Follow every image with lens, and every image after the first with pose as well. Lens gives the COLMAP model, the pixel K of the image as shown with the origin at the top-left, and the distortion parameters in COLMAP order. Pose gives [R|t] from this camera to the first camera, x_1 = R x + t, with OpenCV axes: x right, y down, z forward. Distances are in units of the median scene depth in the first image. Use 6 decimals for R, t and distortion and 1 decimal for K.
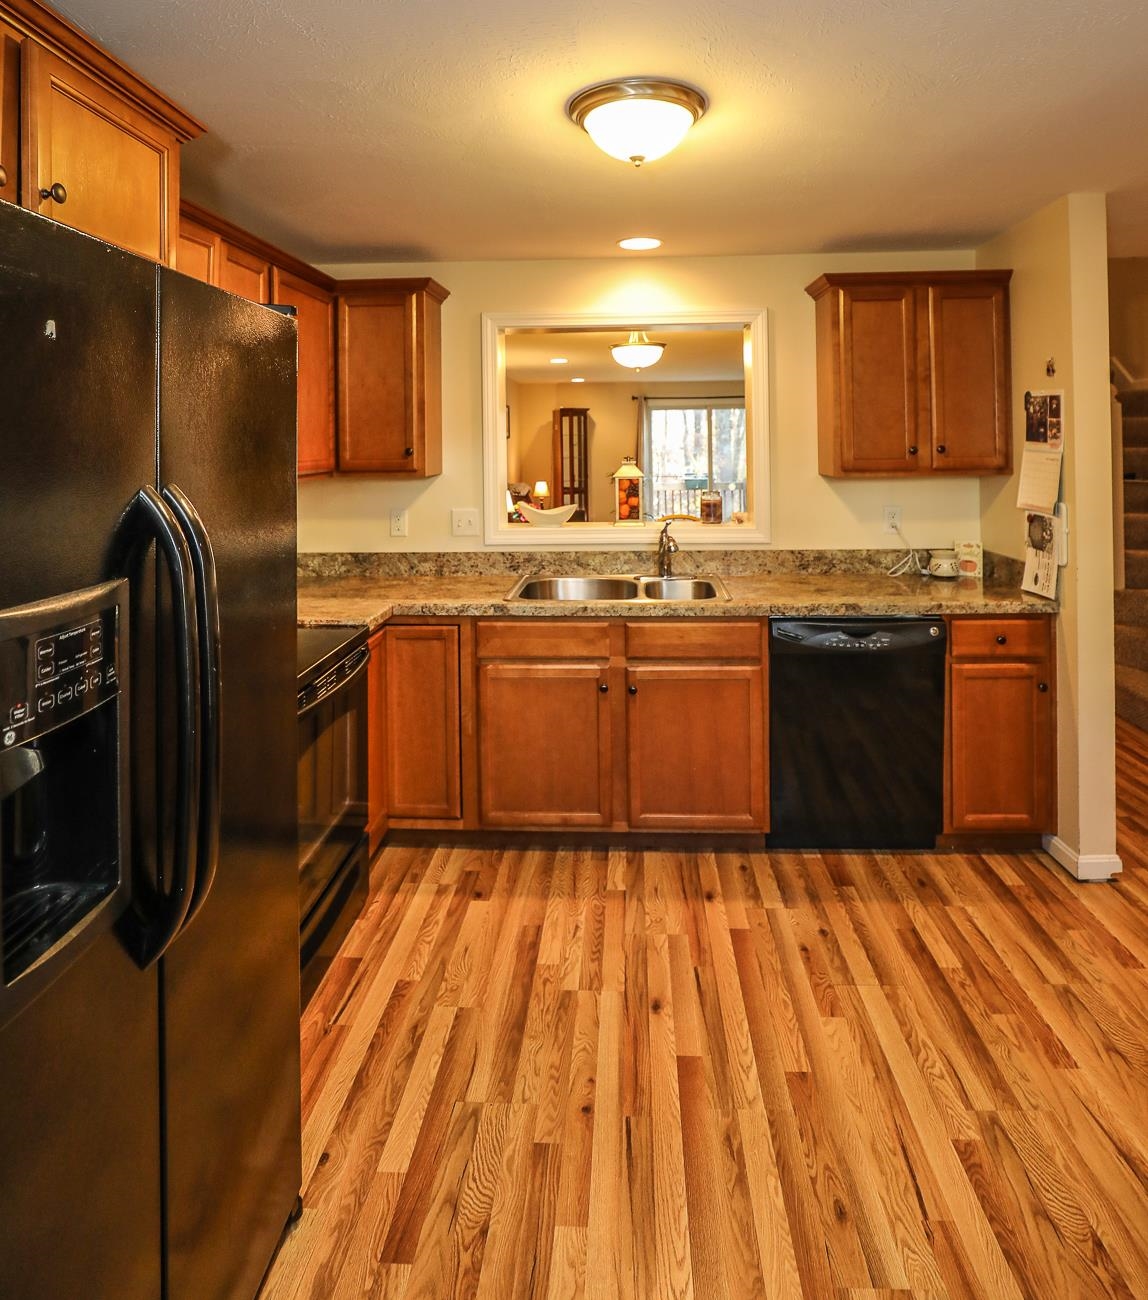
lens RADIAL K [[830.5, 0, 586.1], [0, 830.5, 434.4], [0, 0, 1]] dist [-0.020572, 0.003099]
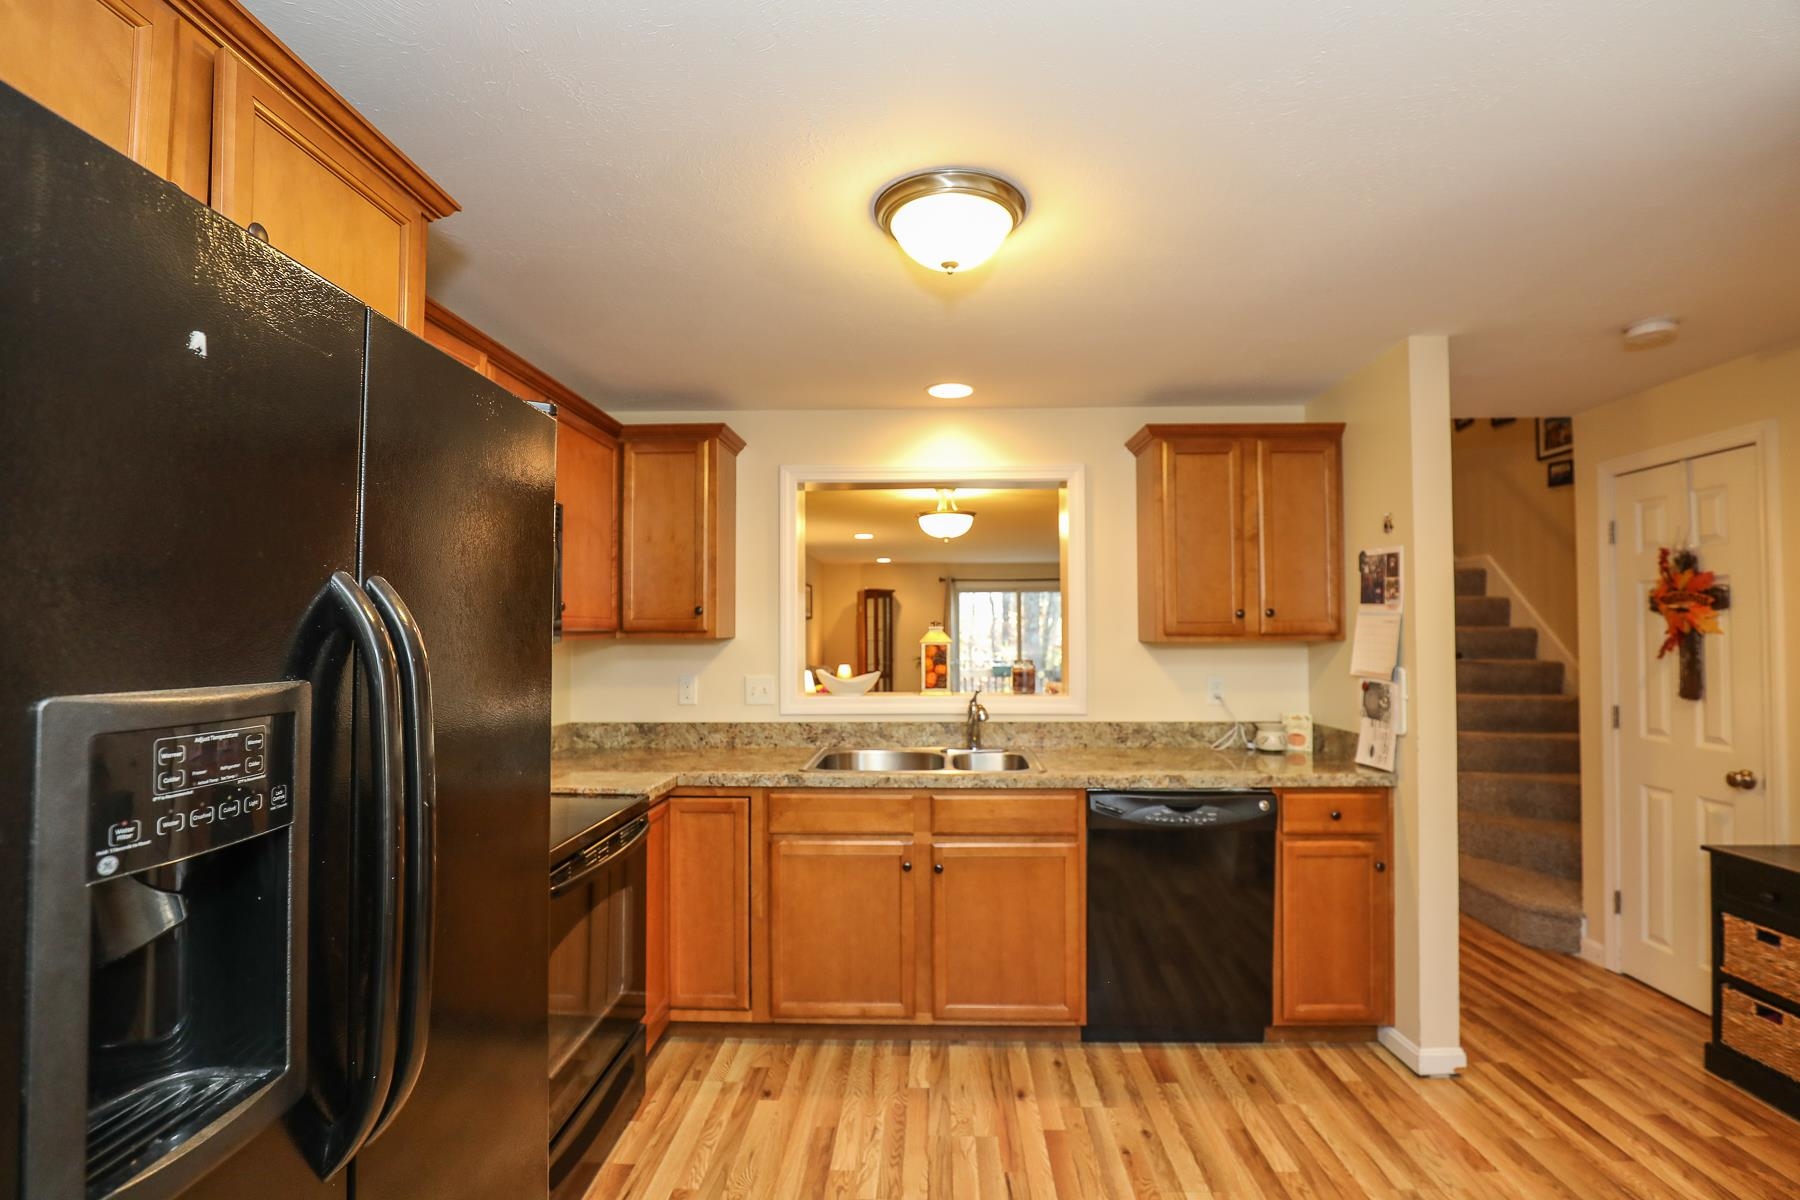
lens RADIAL K [[845.7, 0, 911.2], [0, 845.7, 613.3], [0, 0, 1]] dist [-0.018006, 0.001303]
pose [[0.999688, 0.009514, 0.023075, 0.001574], [-0.009185, 0.999855, -0.014331, 0.042491], [-0.023208, 0.014115, 0.999631, 0.066183]]
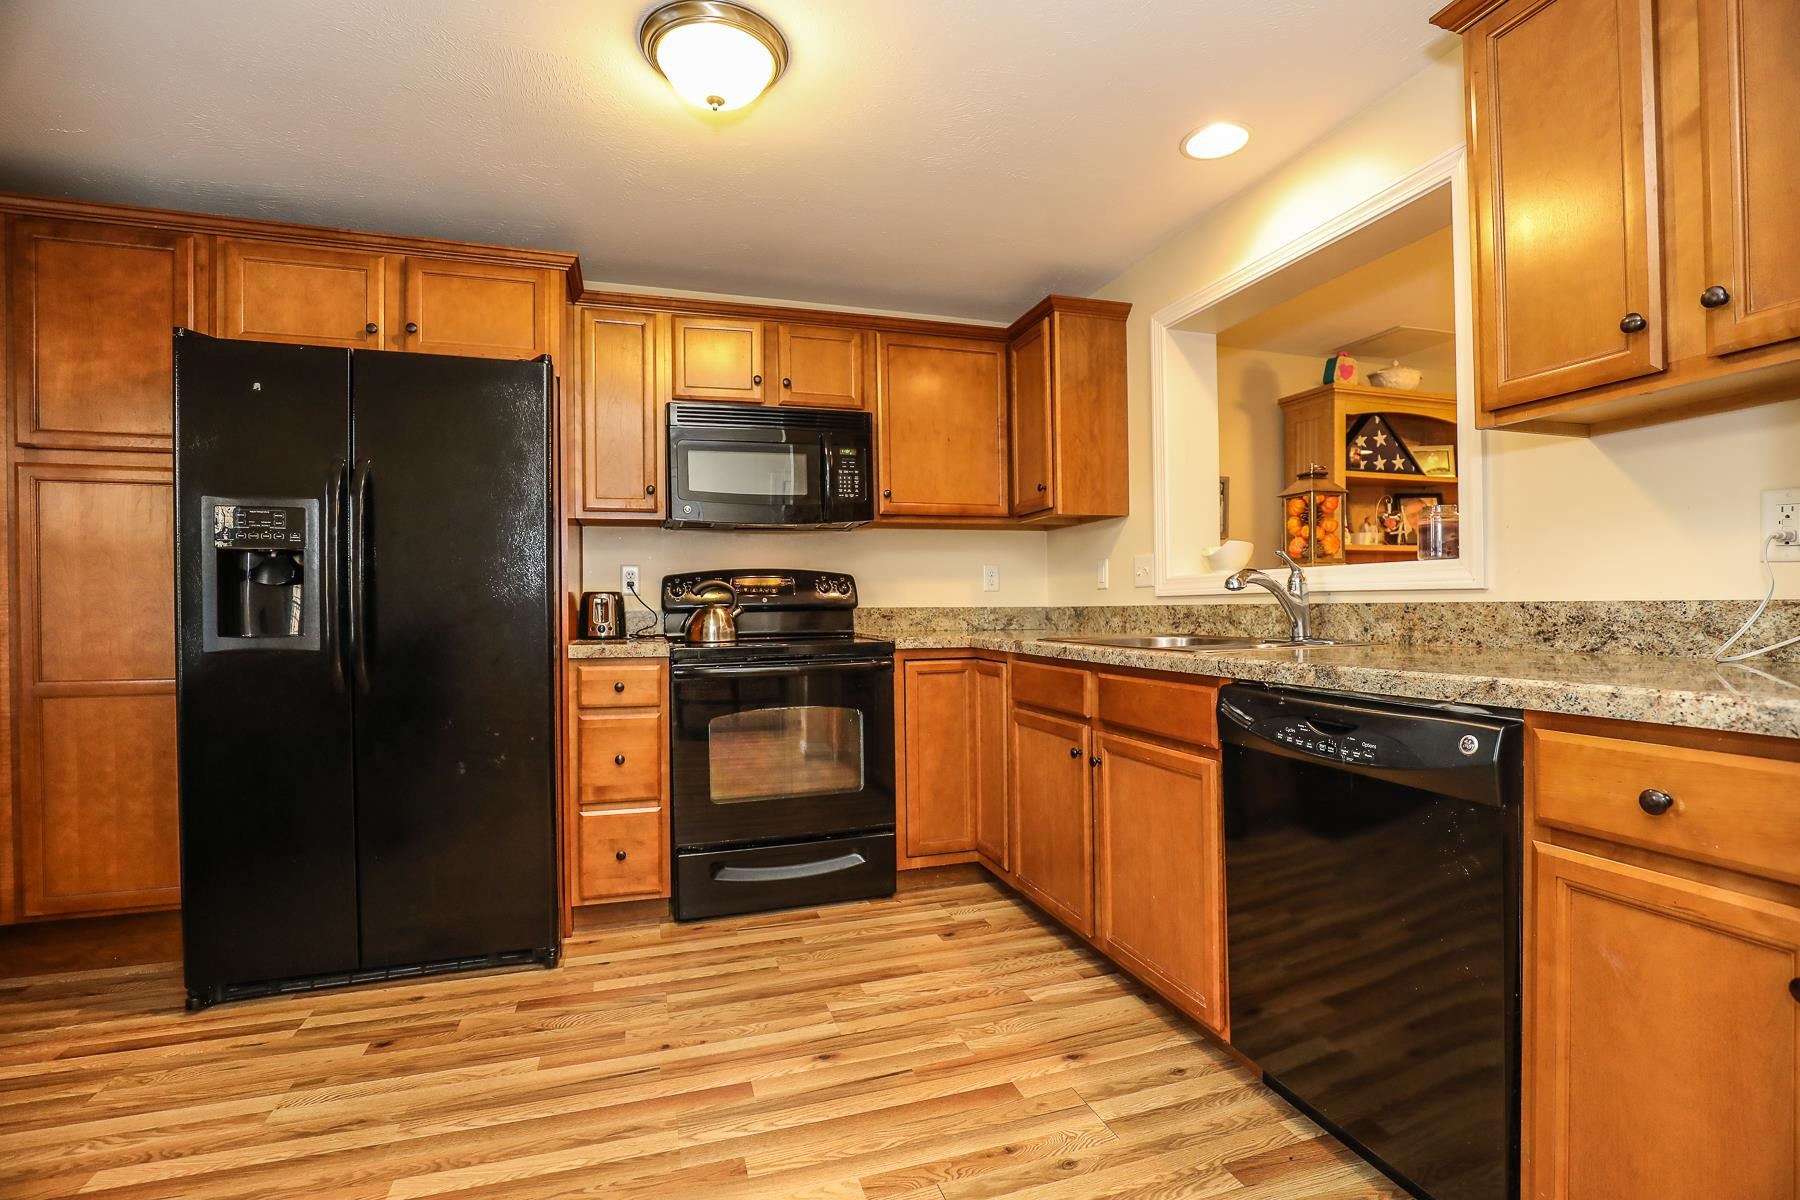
lens RADIAL K [[835.4, 0, 907.7], [0, 835.4, 610.2], [0, 0, 1]] dist [-0.038032, 0.010725]
pose [[0.358172, 0.011980, -0.933579, 0.748953], [0.015503, 0.999704, 0.018777, 0.169259], [0.933527, -0.021199, 0.357880, 0.631061]]
